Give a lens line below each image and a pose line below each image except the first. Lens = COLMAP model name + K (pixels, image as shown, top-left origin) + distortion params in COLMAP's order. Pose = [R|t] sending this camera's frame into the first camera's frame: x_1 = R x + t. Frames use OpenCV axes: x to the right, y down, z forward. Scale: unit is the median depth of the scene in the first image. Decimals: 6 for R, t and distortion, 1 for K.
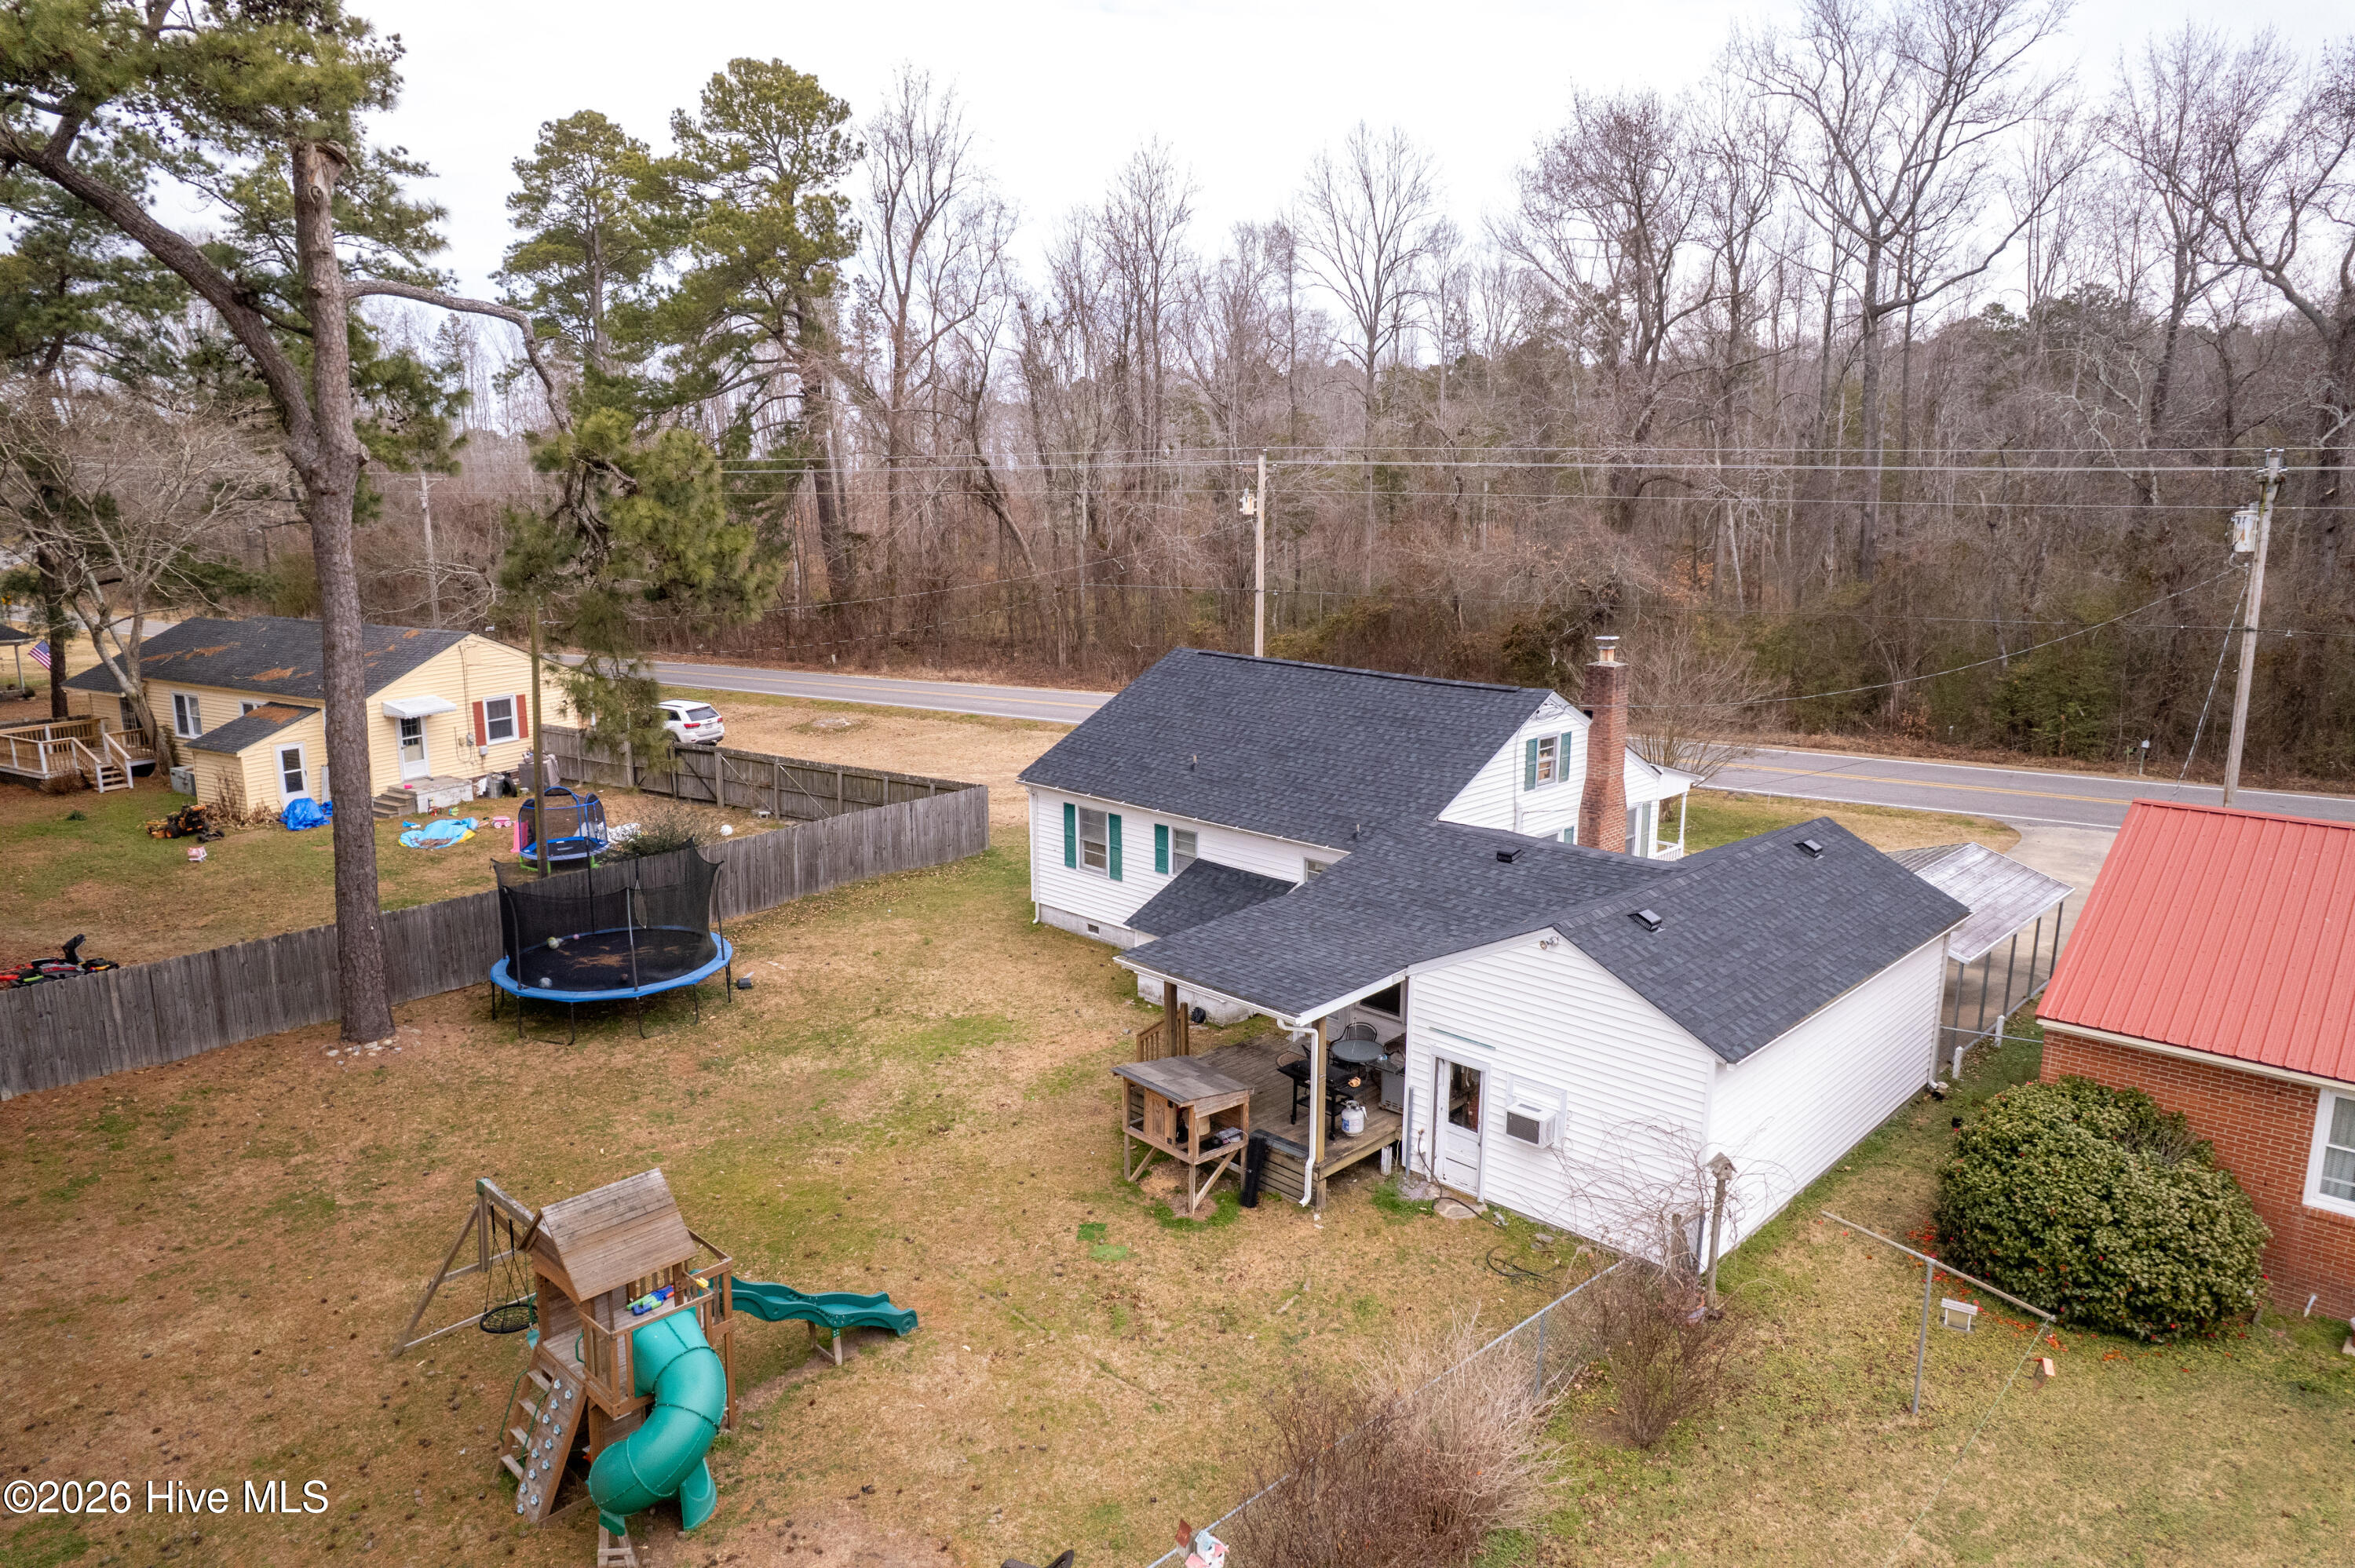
lens RADIAL K [[1507.5, 0, 1177.5], [0, 1507.5, 784.0], [0, 0, 1]] dist [-0.076138, 0.058077]
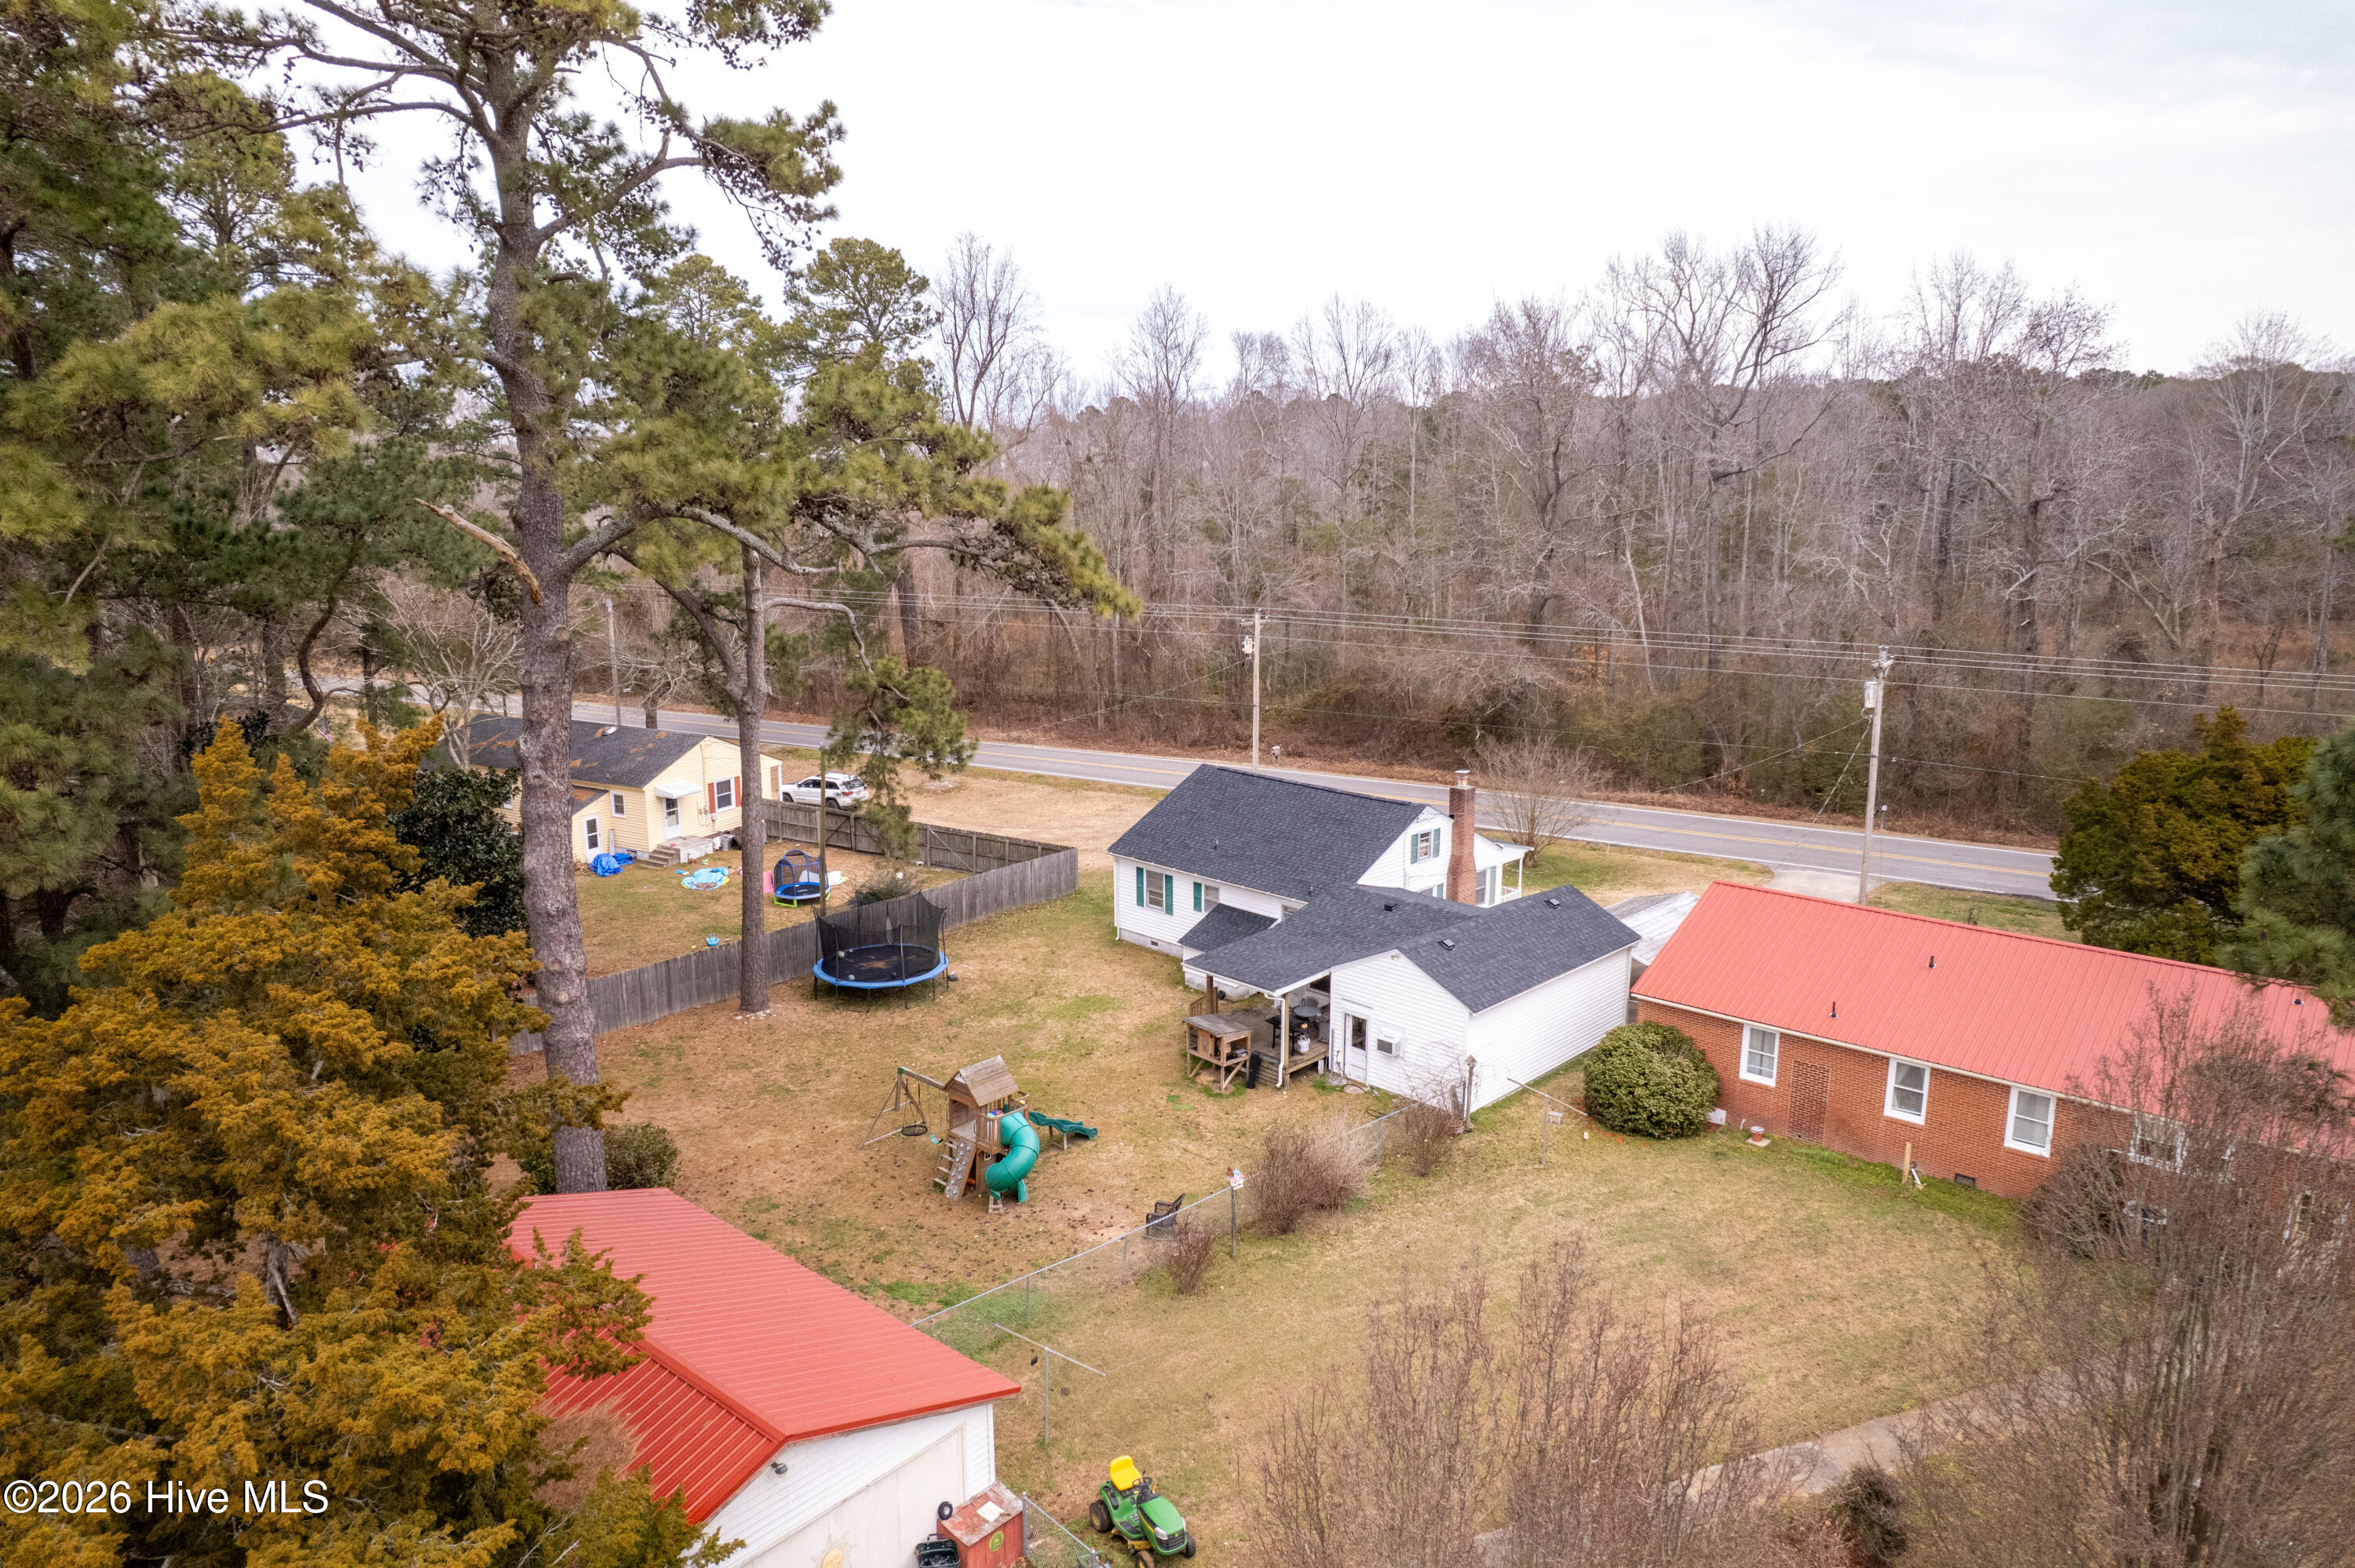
lens RADIAL K [[1514.1, 0, 1178.1], [0, 1514.1, 777.4], [0, 0, 1]] dist [-0.064082, 0.057208]
pose [[0.999996, -0.001511, 0.002466, -0.041621], [0.001515, 0.999997, -0.001706, -0.100193], [-0.002464, 0.001710, 0.999996, -0.788965]]
